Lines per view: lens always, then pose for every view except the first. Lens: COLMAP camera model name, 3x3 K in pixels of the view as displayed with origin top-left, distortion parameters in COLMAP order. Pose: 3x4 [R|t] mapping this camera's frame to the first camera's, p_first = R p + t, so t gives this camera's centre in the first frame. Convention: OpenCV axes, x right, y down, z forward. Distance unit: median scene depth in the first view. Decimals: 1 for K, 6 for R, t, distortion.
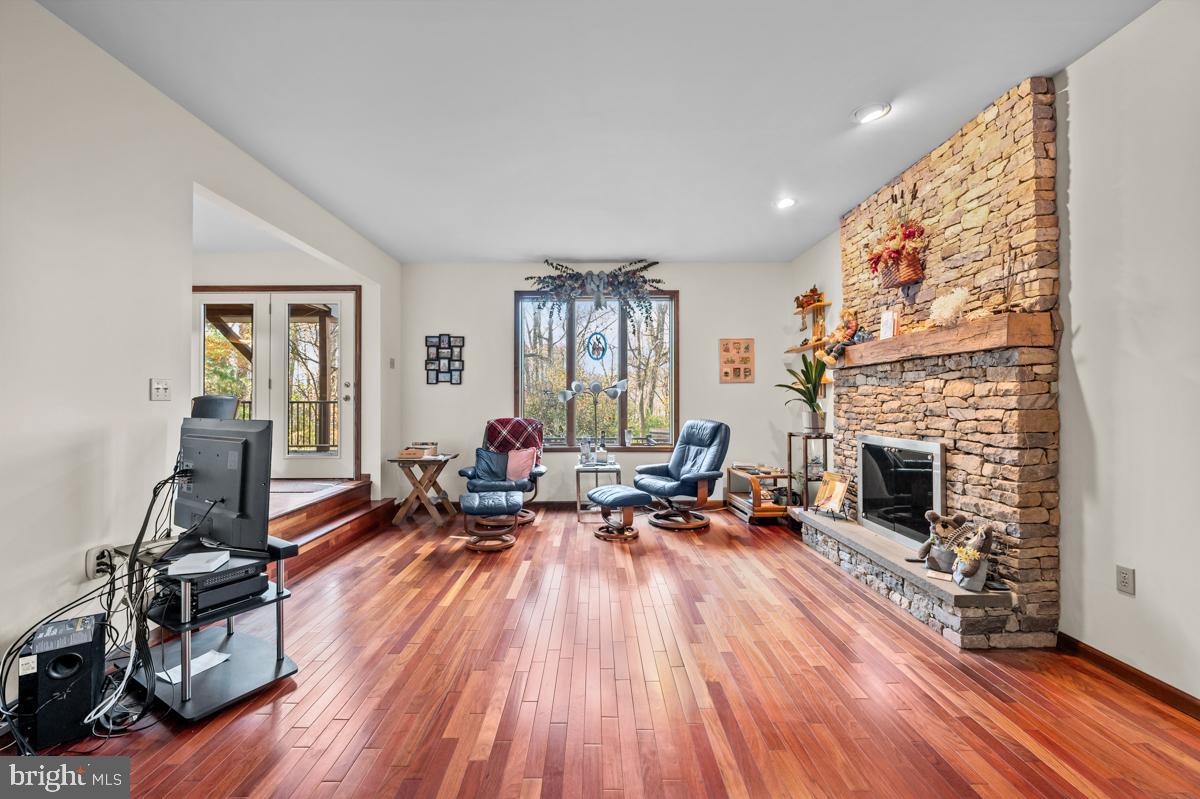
lens RADIAL K [[482.3, 0, 594.7], [0, 482.3, 399.3], [0, 0, 1]] dist [-0.001006, -0.000058]
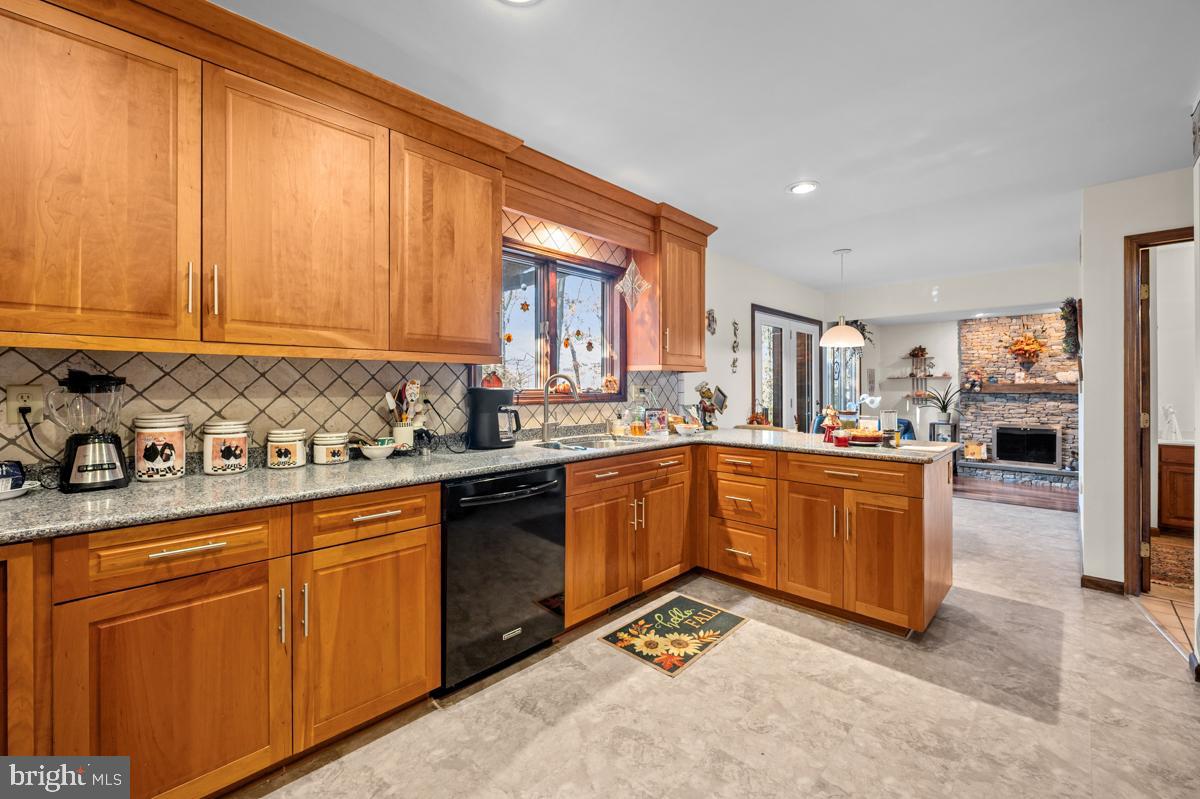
lens RADIAL K [[490.9, 0, 594.7], [0, 490.9, 385.9], [0, 0, 1]] dist [0.000895, 0.000098]
pose [[0.695995, 0.001832, 0.718044, -3.074219], [-0.004376, 0.999989, 0.001691, -0.125734], [-0.718033, -0.004319, 0.695996, 0.944578]]
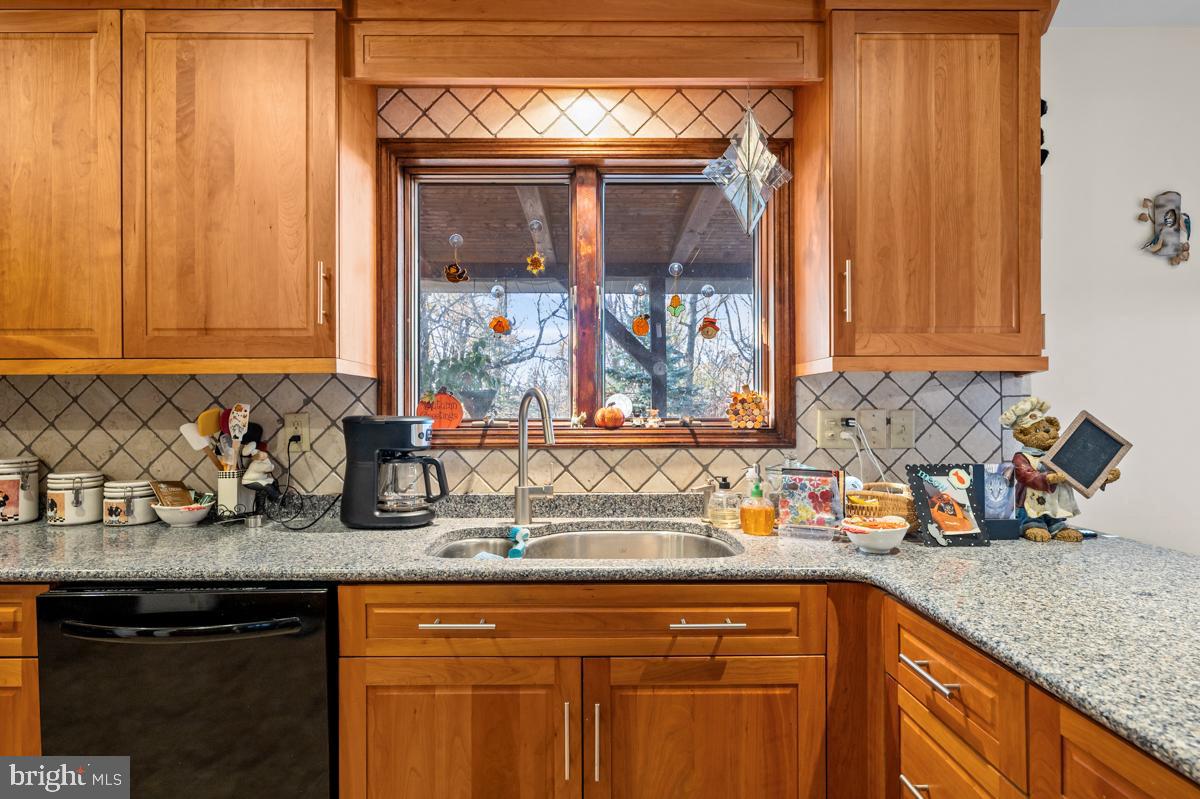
lens RADIAL K [[648.6, 0, 604.1], [0, 648.6, 408.5], [0, 0, 1]] dist [0.000616, 0.000477]
pose [[0.999916, -0.001410, 0.012886, -2.363590], [0.001390, 0.999998, 0.001565, -0.128841], [-0.012888, -0.001547, 0.999916, 1.046515]]
